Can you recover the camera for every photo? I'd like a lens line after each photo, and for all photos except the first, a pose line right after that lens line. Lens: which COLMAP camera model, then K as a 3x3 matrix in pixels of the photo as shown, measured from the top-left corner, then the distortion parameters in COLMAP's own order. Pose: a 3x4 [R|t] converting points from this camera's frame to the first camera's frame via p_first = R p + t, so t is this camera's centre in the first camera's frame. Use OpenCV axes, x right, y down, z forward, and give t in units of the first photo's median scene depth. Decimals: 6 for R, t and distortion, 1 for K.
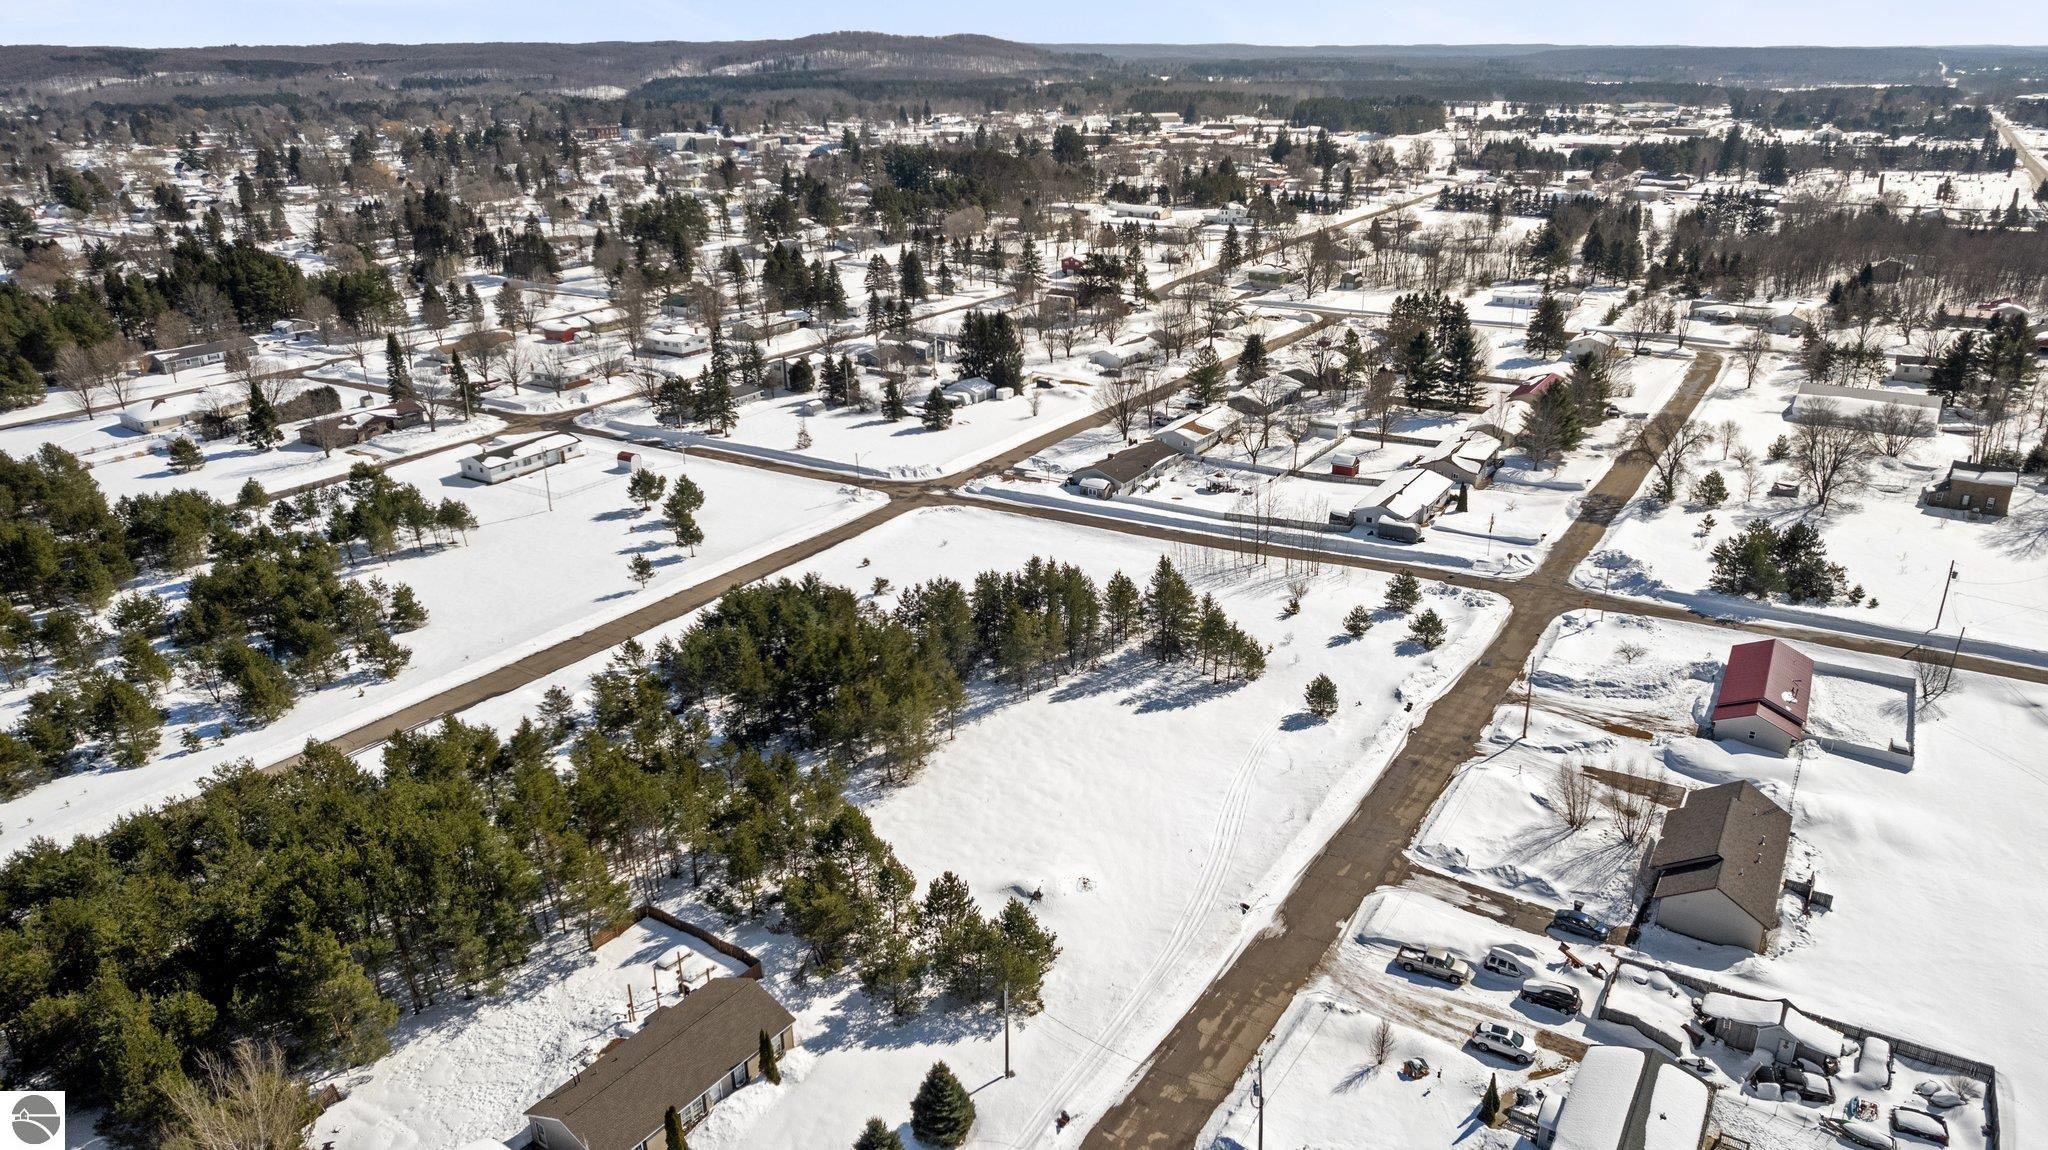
lens RADIAL K [[1364.5, 0, 1024.0], [0, 1364.5, 575.0], [0, 0, 1]] dist [-0.030544, 0.002648]
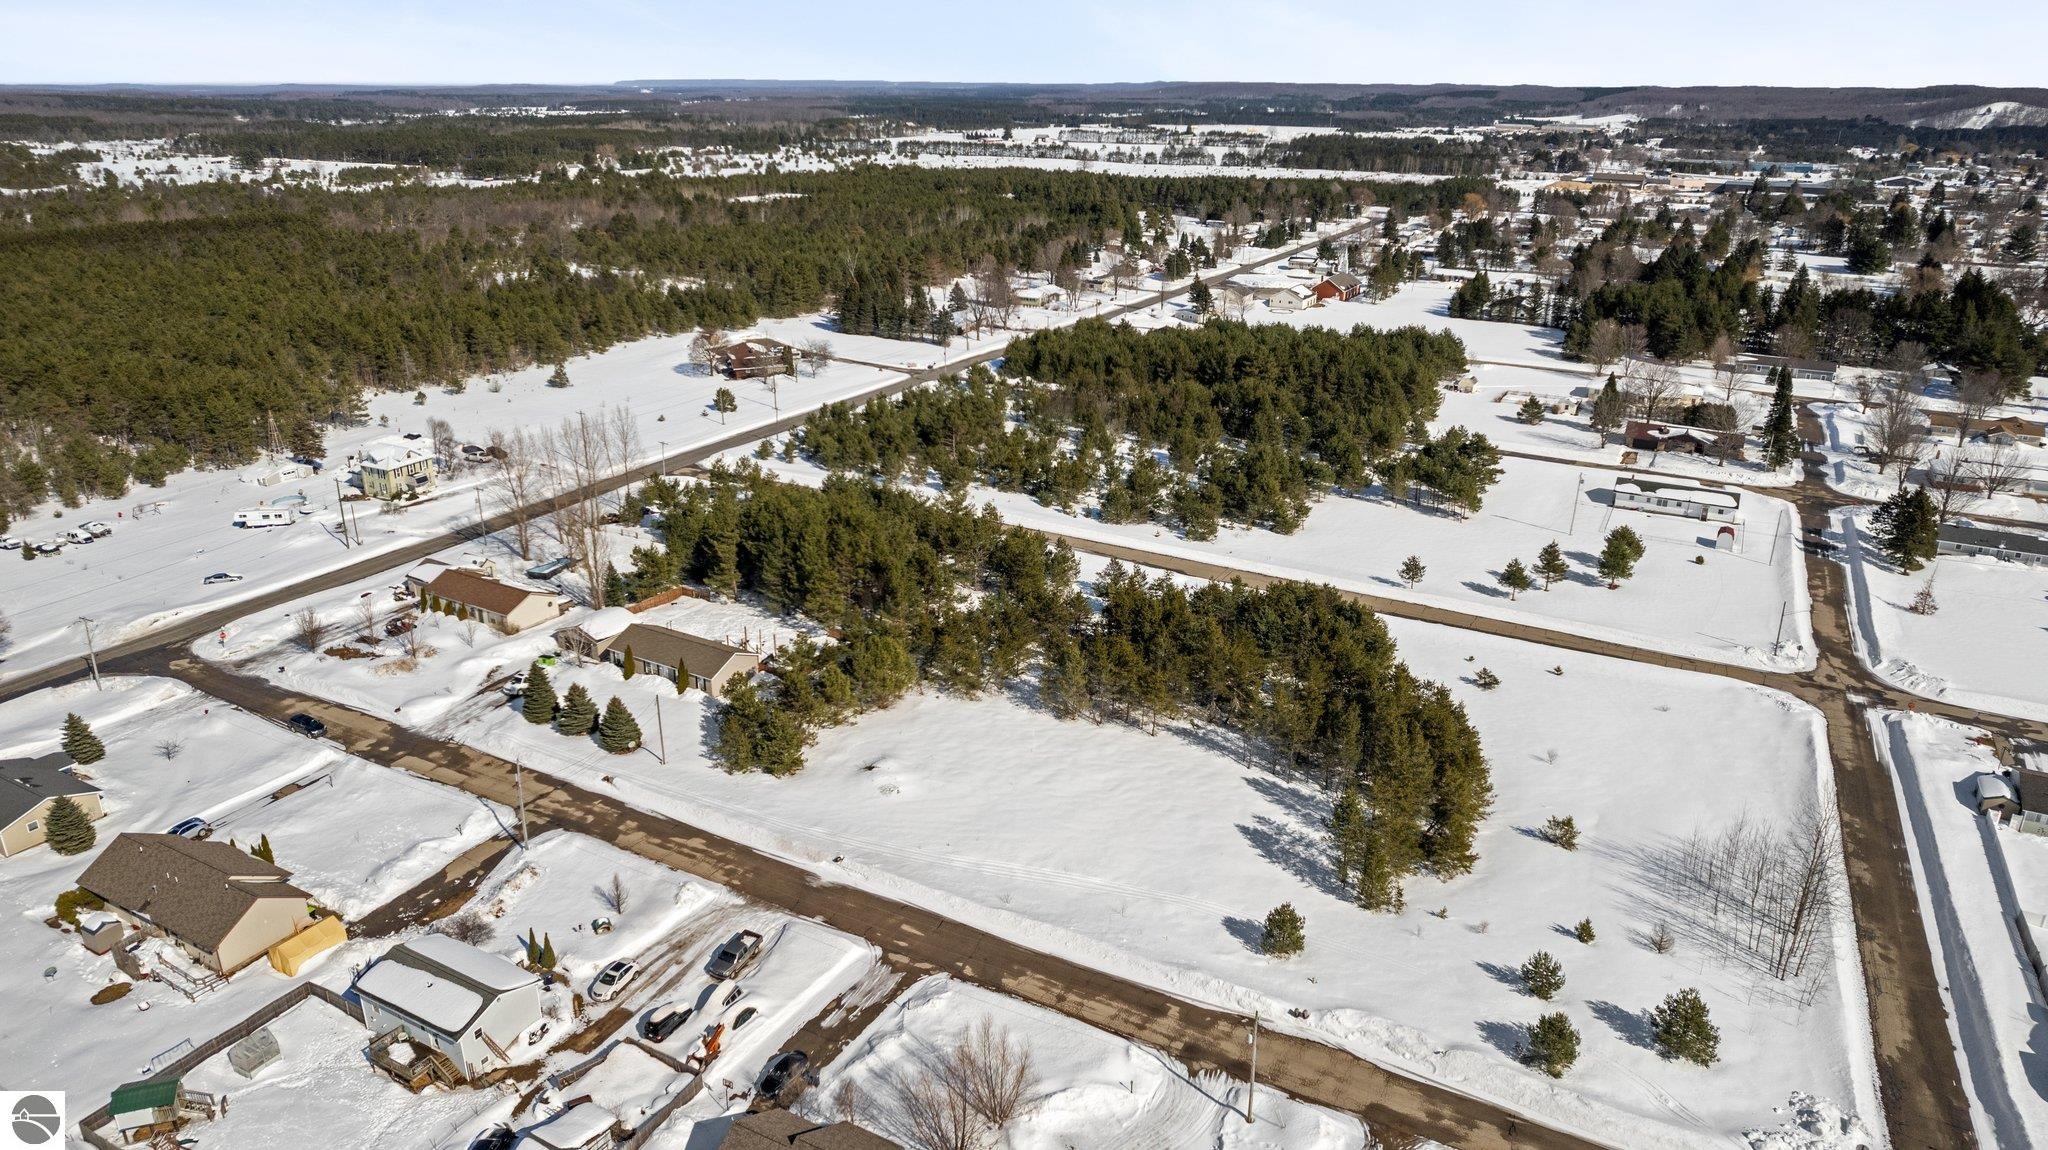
lens RADIAL K [[1311.9, 0, 1044.9], [0, 1311.9, 580.8], [0, 0, 1]] dist [-0.074375, 0.069766]
pose [[0.083413, 0.368192, -0.926001, 0.833816], [-0.373045, 0.873209, 0.313598, -0.270722], [0.924056, 0.319282, 0.210189, 0.665365]]
